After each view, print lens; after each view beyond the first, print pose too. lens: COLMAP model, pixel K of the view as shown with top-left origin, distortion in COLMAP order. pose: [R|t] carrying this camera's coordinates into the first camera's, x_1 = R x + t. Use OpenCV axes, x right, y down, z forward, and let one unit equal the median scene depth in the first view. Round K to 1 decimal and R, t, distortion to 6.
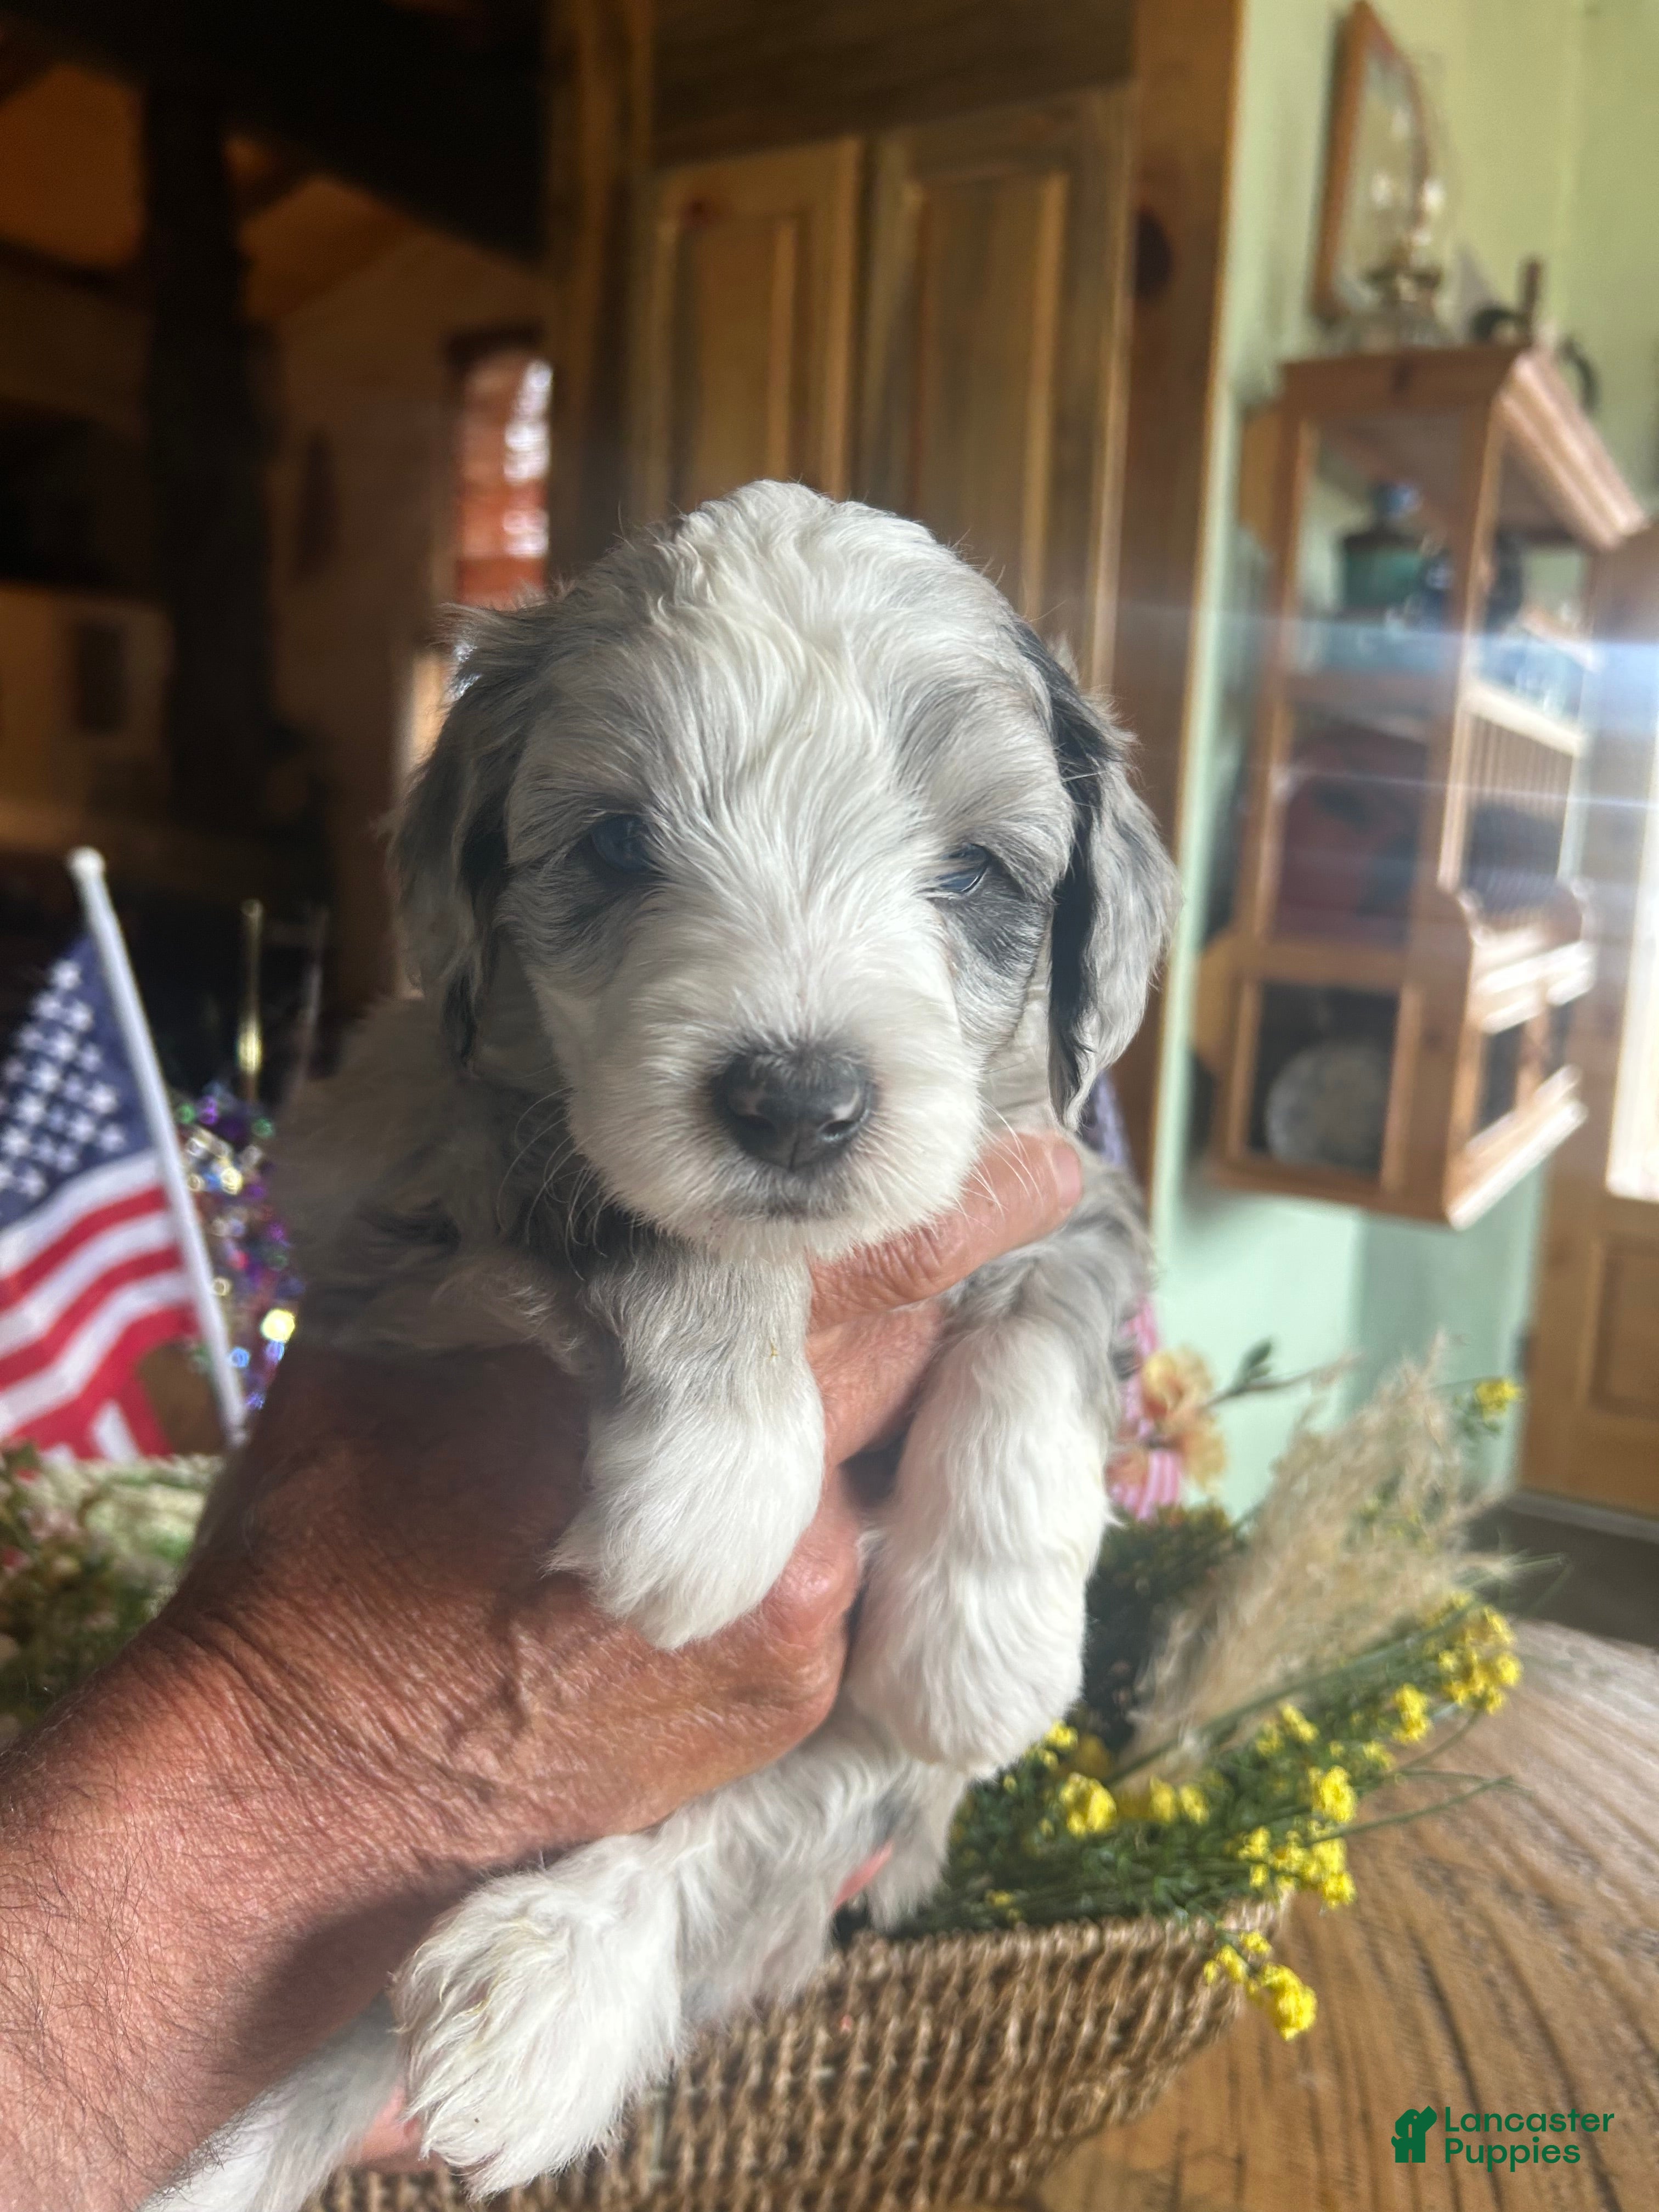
lens RADIAL K [[1713.5, 0, 829.5], [0, 1713.5, 1106.0], [0, 0, 1]] dist [0.006327, 0.002242]
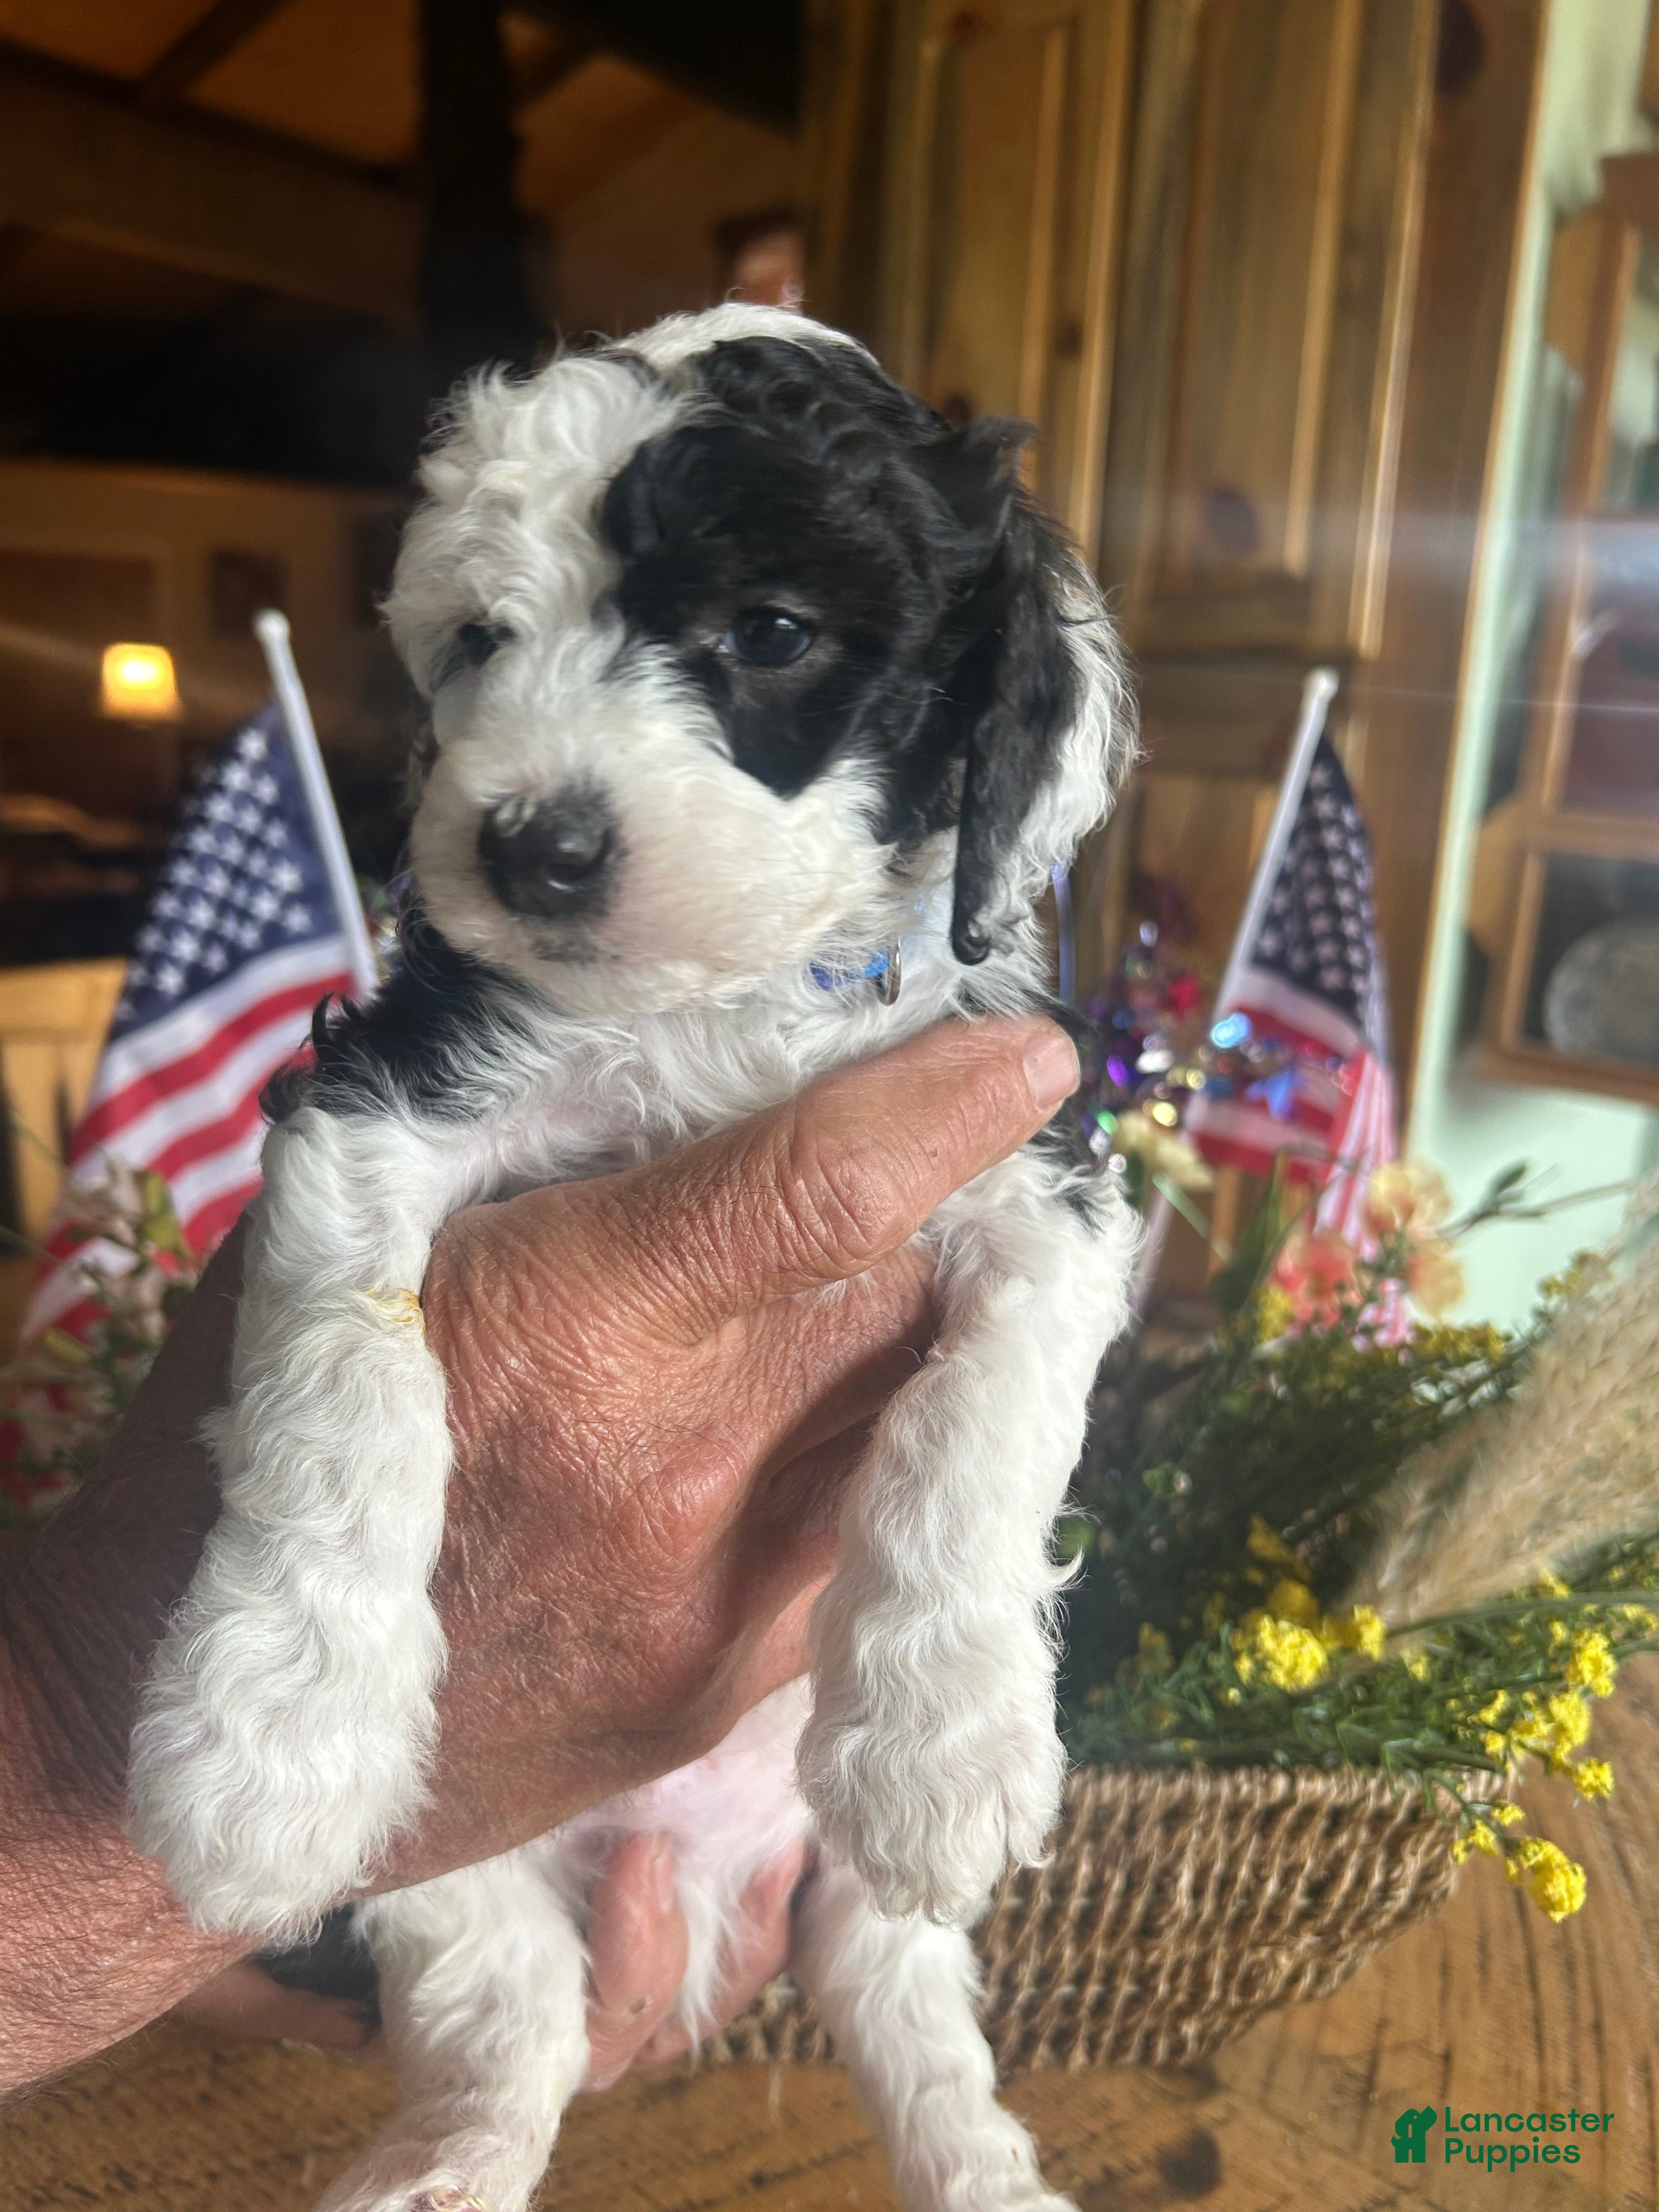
lens RADIAL K [[1719.5, 0, 829.5], [0, 1719.5, 1106.0], [0, 0, 1]] dist [-0.001490, -0.001866]
pose [[0.988928, 0.036378, -0.143870, 0.036615], [-0.028676, 0.998061, 0.055250, 0.091696], [0.145601, -0.050513, 0.988053, 0.111068]]
